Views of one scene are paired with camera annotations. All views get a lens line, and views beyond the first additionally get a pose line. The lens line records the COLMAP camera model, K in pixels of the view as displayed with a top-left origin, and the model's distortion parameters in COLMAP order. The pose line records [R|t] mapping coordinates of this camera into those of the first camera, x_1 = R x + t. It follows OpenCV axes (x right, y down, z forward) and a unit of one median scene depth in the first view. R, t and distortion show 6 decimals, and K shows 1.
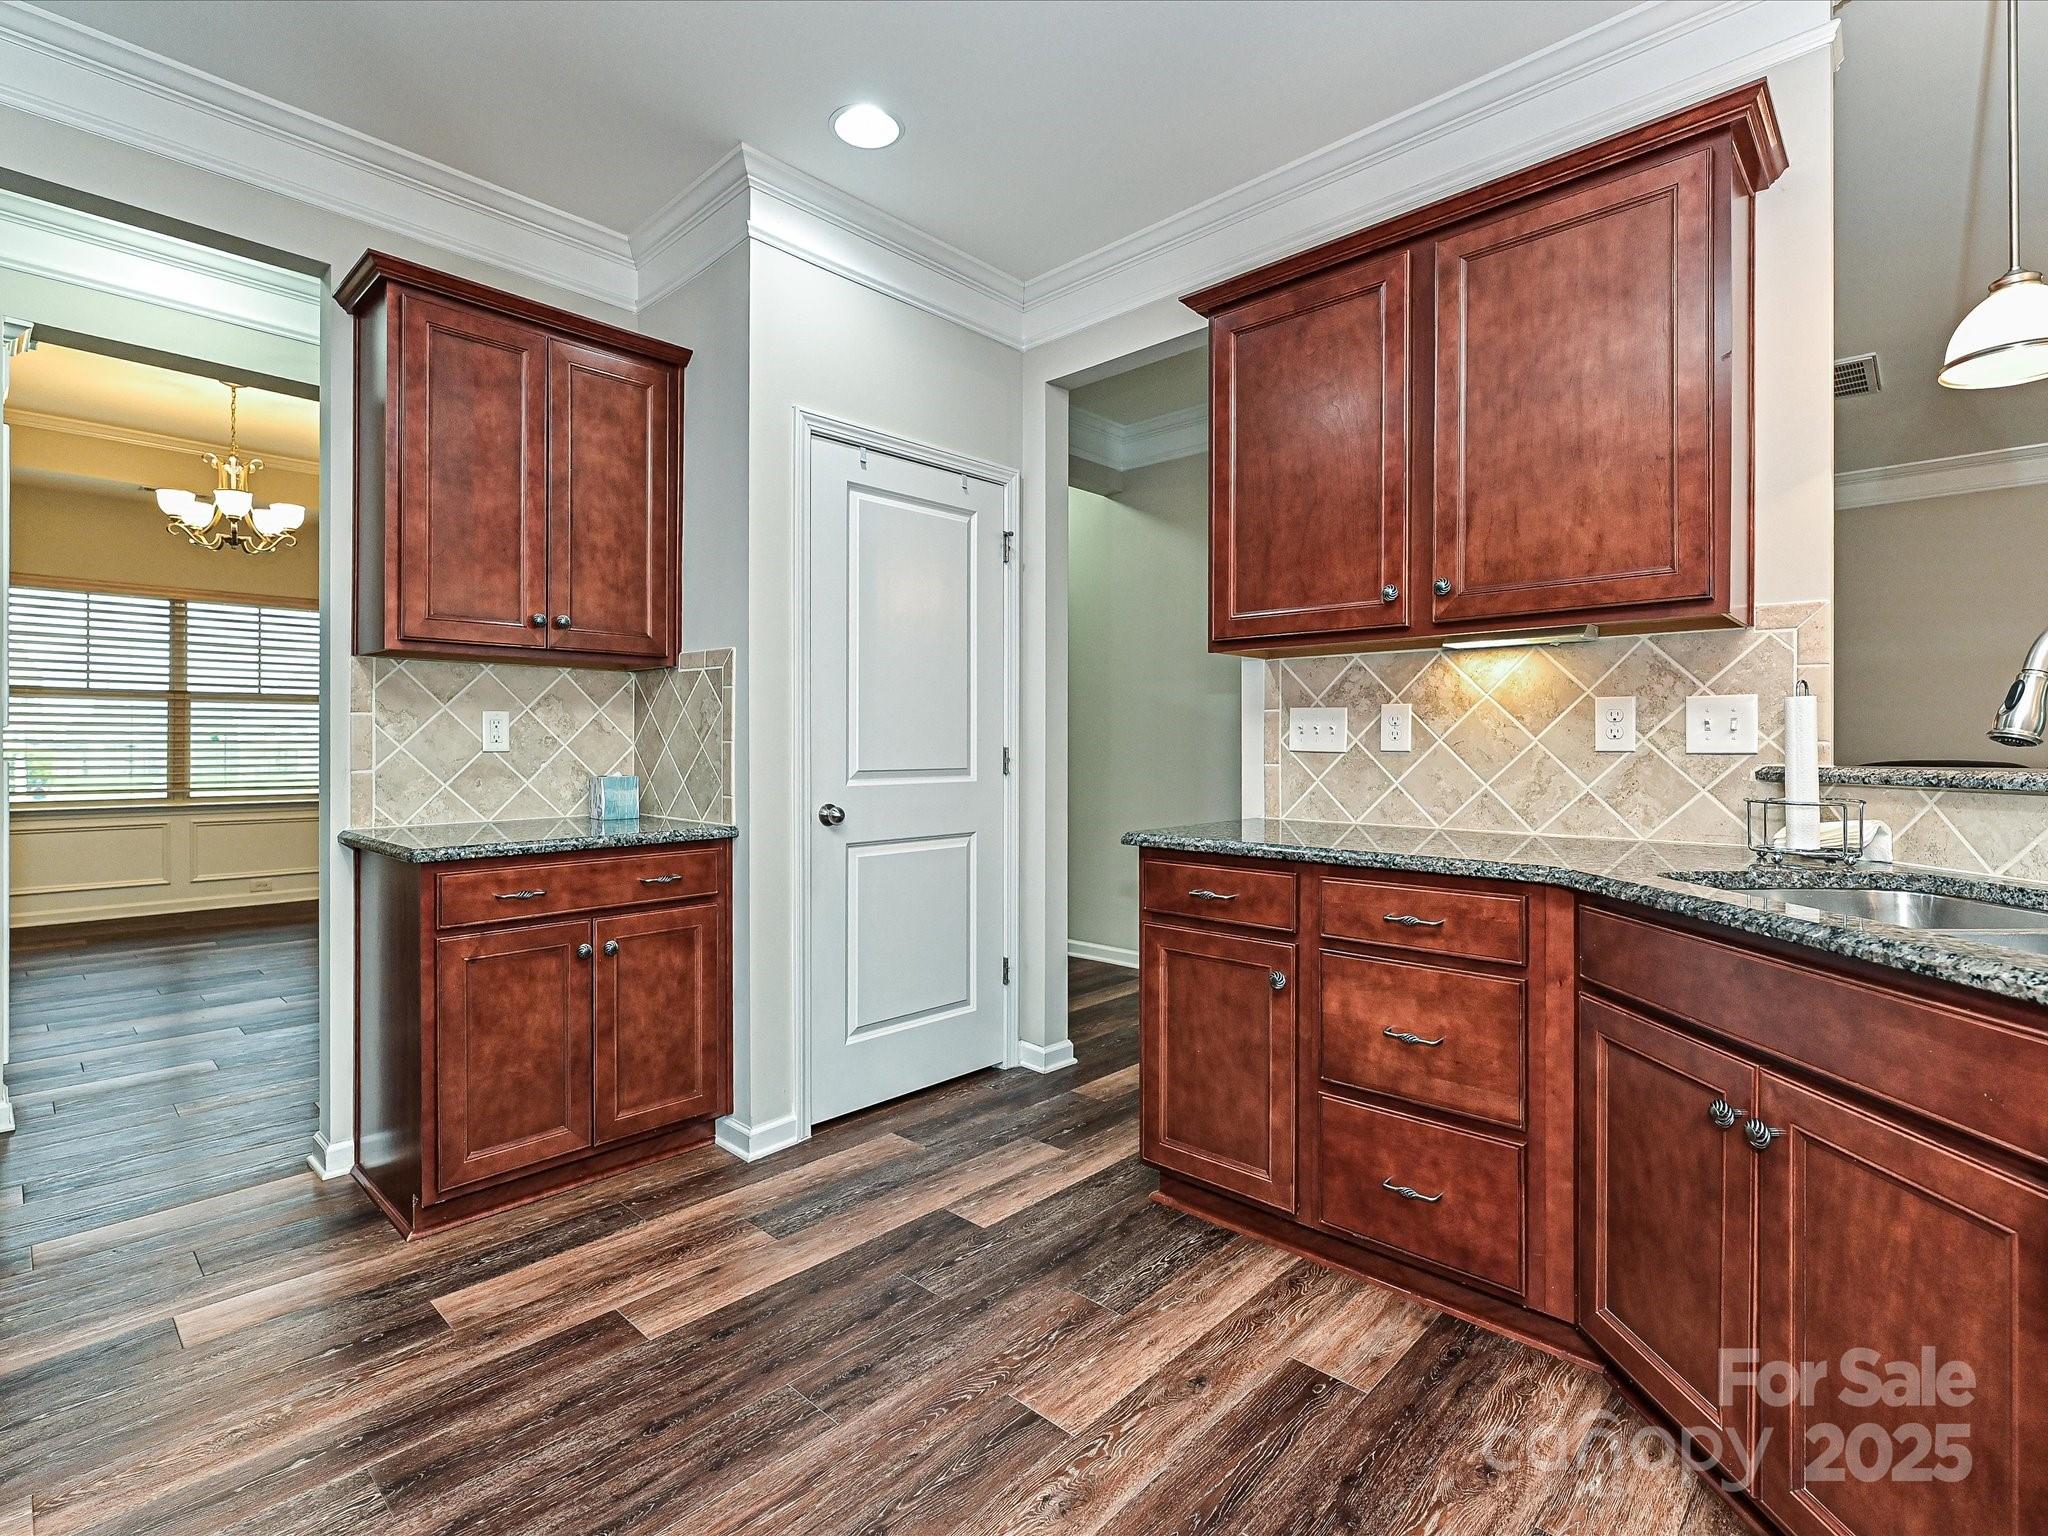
lens RADIAL K [[972.1, 0, 983.0], [0, 972.1, 745.5], [0, 0, 1]] dist [0.000610, 0.000112]
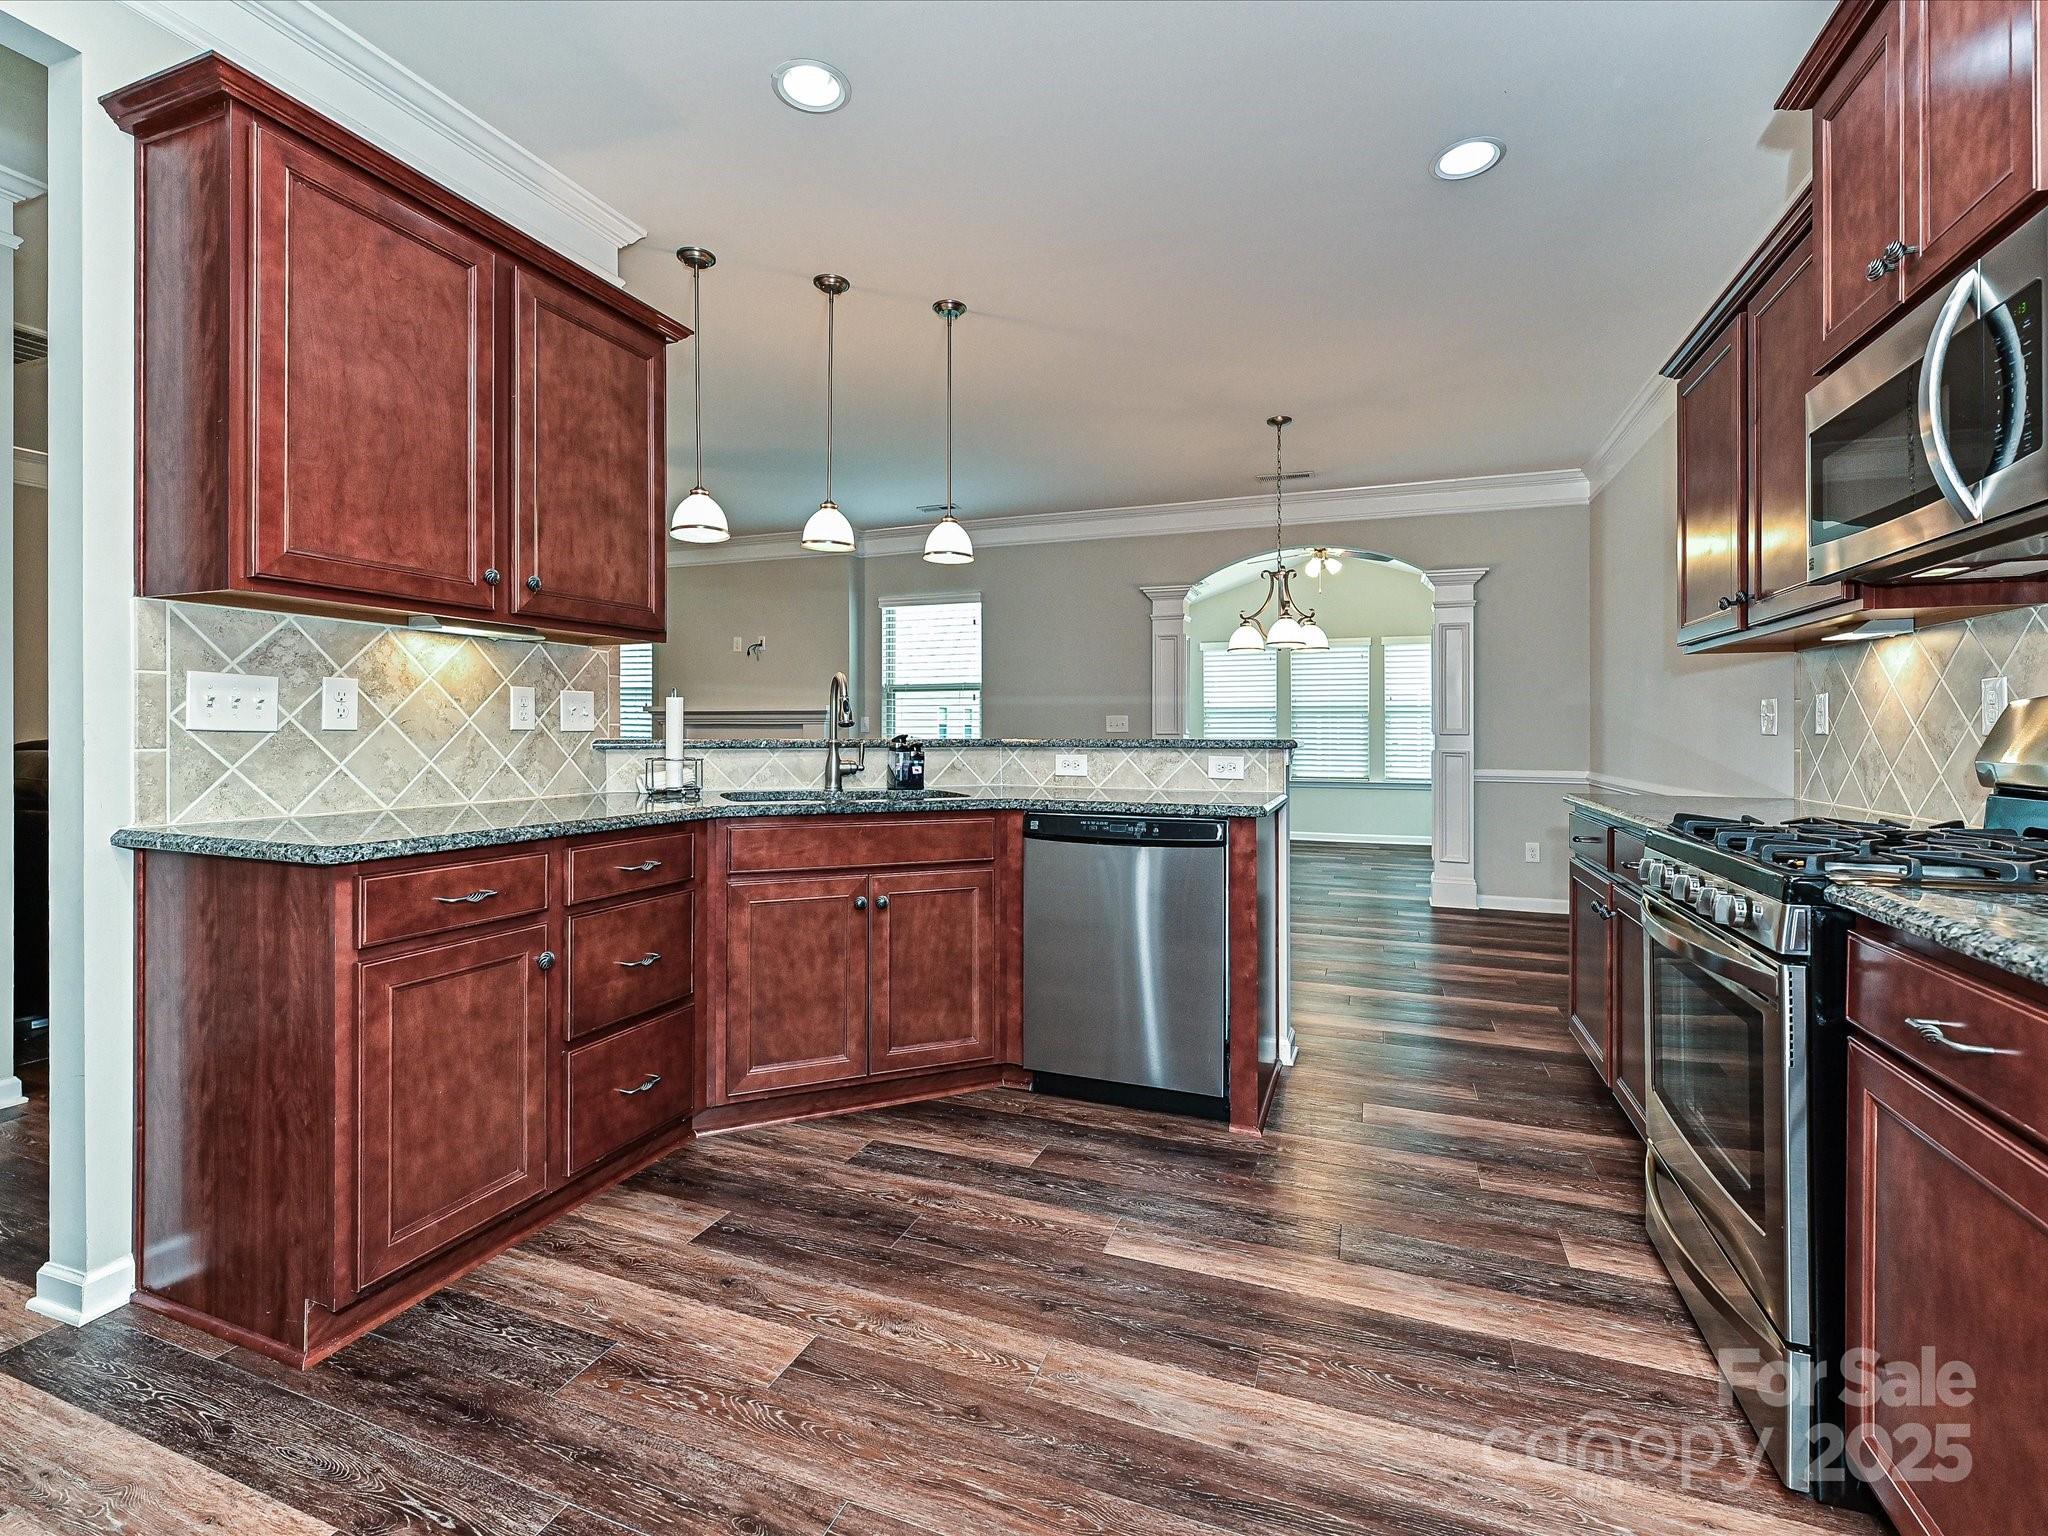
lens RADIAL K [[951.7, 0, 1028.8], [0, 951.7, 729.2], [0, 0, 1]] dist [0.001883, 0.000310]
pose [[-0.410893, 0.001021, 0.911683, -0.767783], [-0.002901, 0.999993, -0.002427, 0.006351], [-0.911679, -0.003642, -0.410887, 0.930539]]
